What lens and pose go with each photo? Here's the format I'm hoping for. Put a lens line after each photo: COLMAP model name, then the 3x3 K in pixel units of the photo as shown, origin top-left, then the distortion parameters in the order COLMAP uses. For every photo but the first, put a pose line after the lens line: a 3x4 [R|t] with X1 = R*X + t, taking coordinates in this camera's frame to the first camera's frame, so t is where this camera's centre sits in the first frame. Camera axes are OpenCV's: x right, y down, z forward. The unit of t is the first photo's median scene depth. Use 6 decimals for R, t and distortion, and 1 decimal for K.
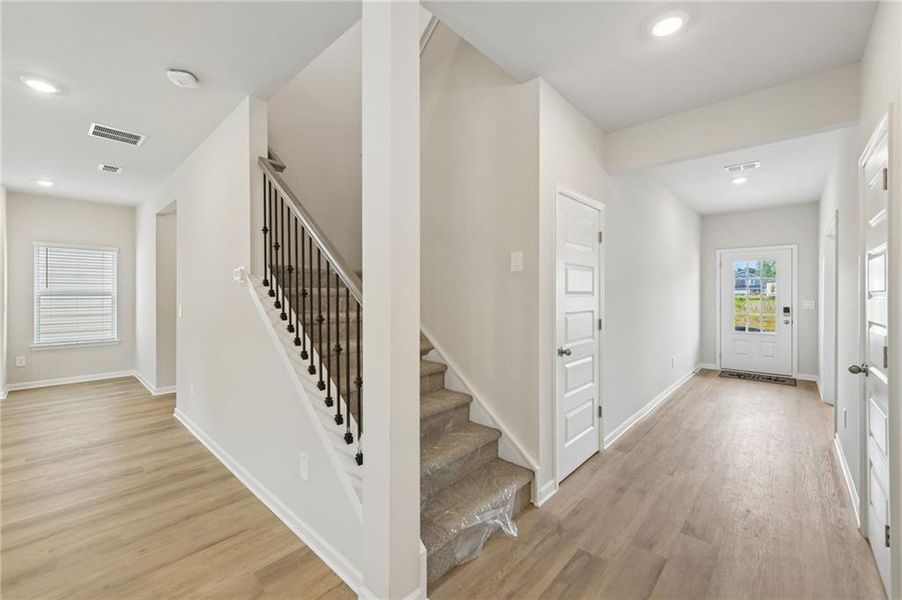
lens RADIAL K [[369.5, 0, 447.8], [0, 369.5, 293.4], [0, 0, 1]] dist [0.000822, -0.000096]
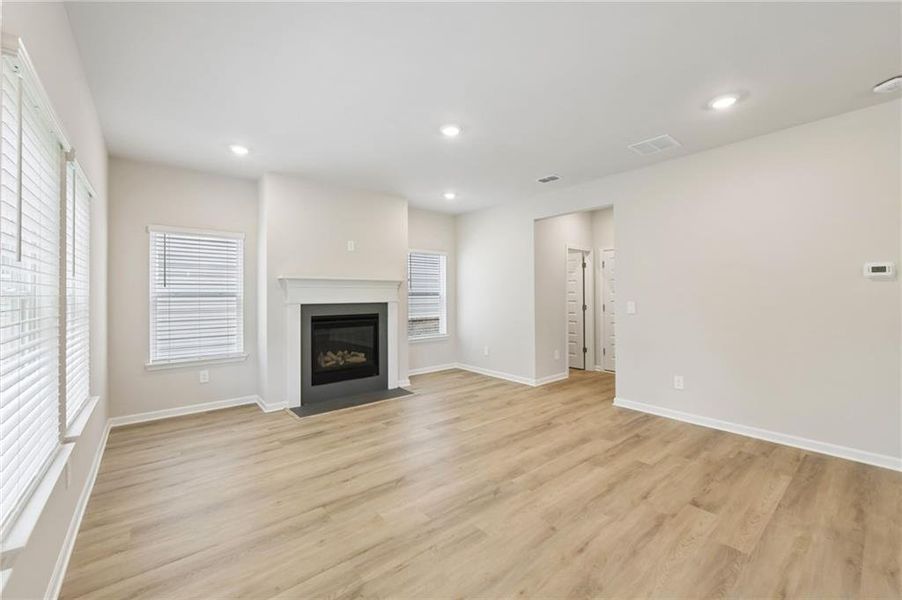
lens RADIAL K [[362.3, 0, 448.9], [0, 362.3, 292.4], [0, 0, 1]] dist [0.001347, -0.000014]
pose [[0.990223, -0.005105, -0.139401, -0.806288], [0.004081, 0.999963, -0.007629, 0.006885], [0.139435, 0.006985, 0.990207, -0.088105]]
